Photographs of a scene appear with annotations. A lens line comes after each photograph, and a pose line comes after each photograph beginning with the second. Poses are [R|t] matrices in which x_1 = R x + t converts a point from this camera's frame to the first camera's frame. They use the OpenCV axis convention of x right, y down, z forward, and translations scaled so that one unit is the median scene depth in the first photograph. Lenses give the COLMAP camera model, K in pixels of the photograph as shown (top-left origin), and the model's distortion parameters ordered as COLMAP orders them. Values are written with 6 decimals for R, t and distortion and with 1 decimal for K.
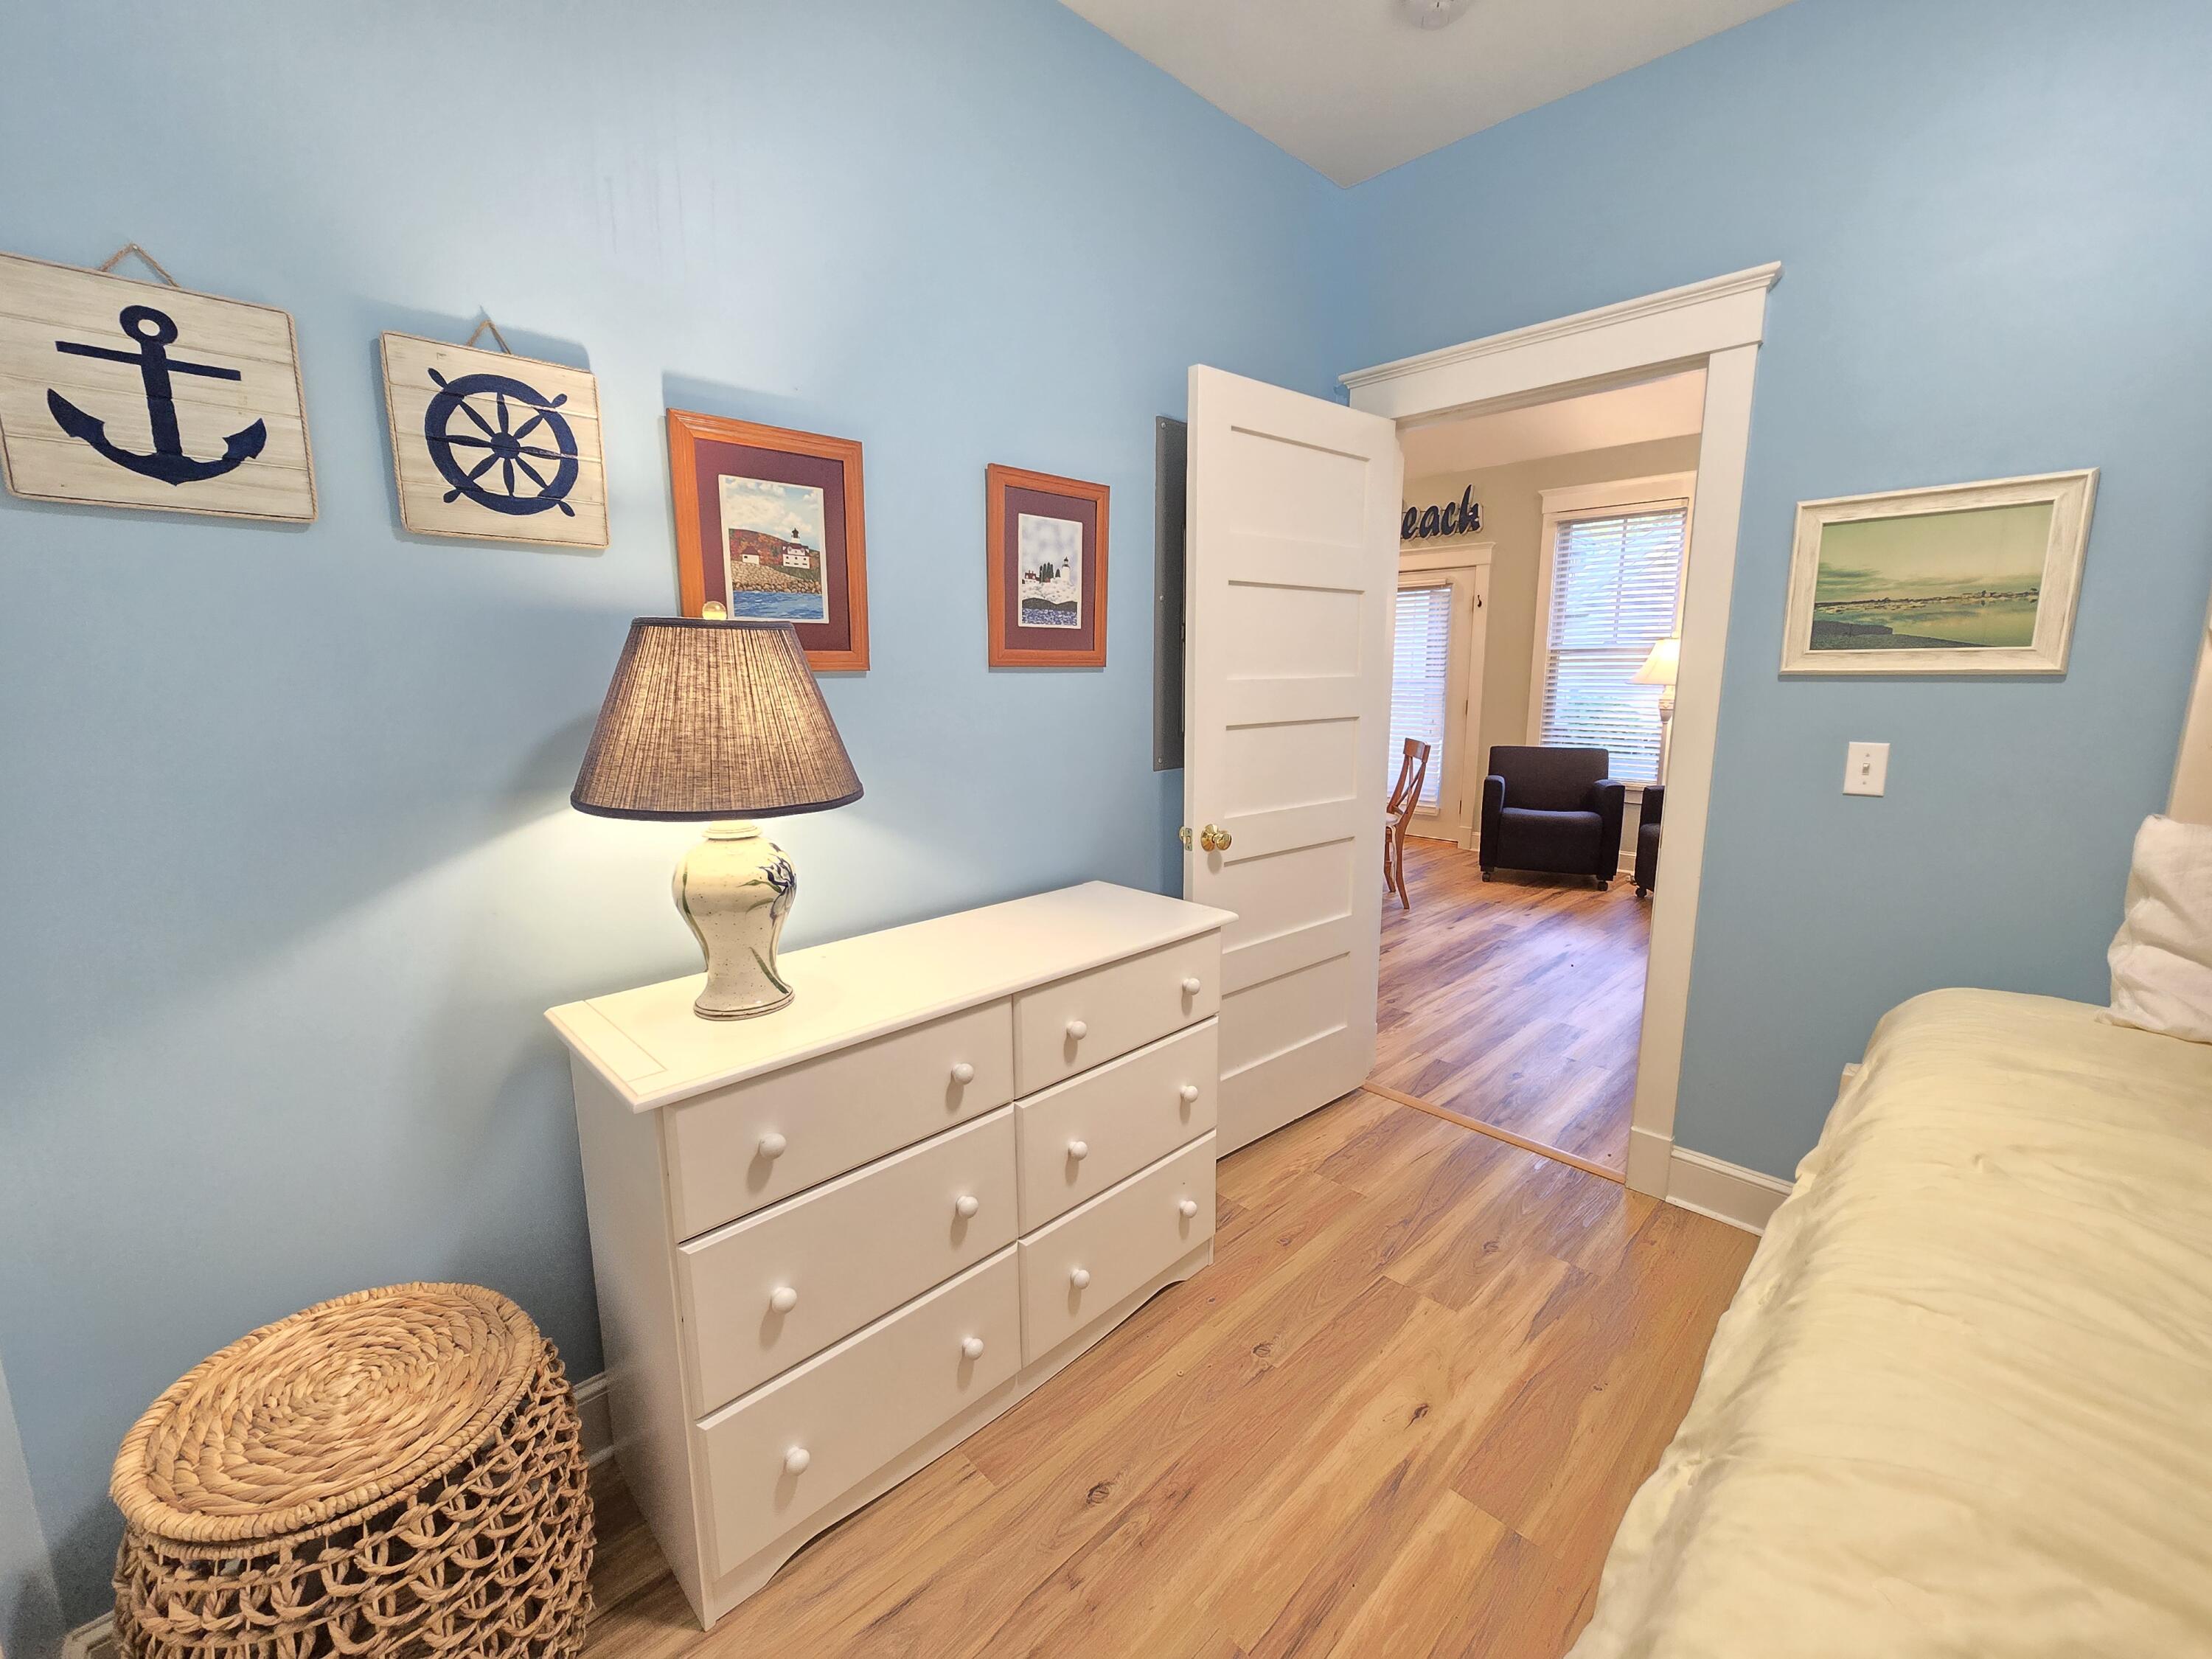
lens RADIAL K [[905.5, 0, 1102.1], [0, 905.5, 824.2], [0, 0, 1]] dist [-0.002496, -0.000005]
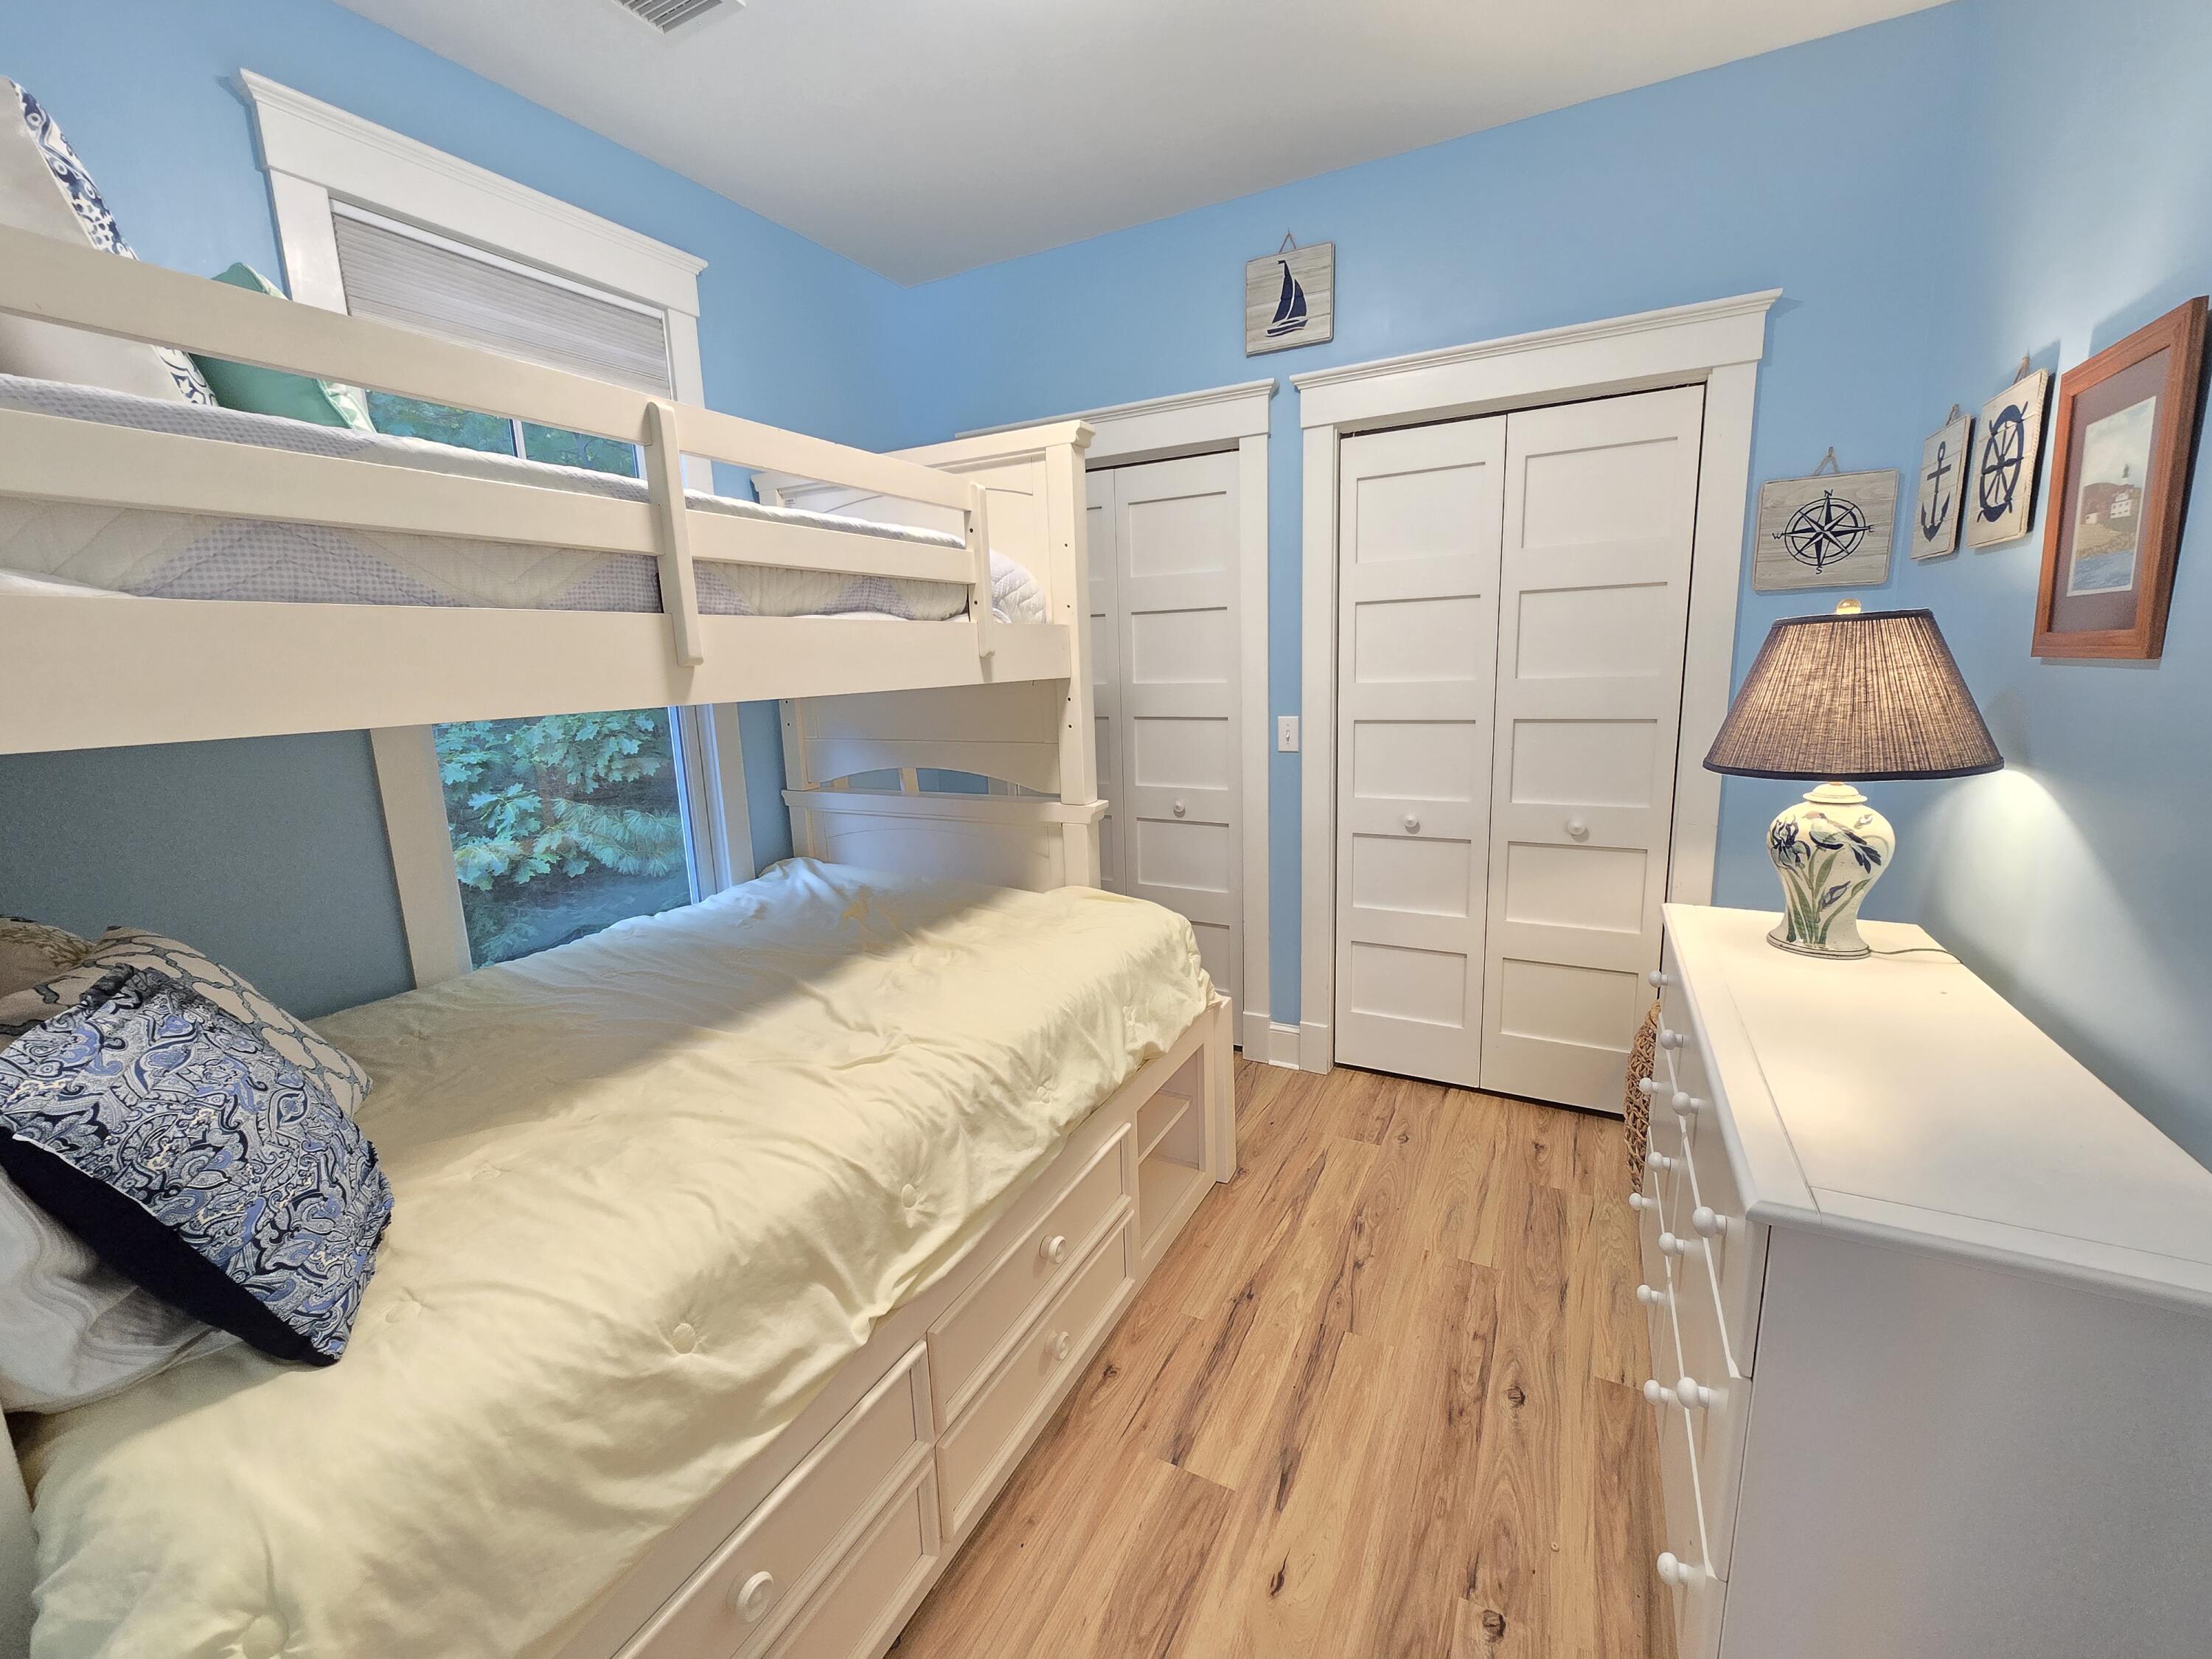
lens RADIAL K [[905.5, 0, 1103.7], [0, 905.5, 820.6], [0, 0, 1]] dist [-0.002496, -0.000005]
pose [[-0.950083, 0.088633, -0.299142, 0.753270], [-0.019726, 0.939816, 0.341112, -0.307970], [0.311372, 0.329986, -0.891155, 1.594607]]
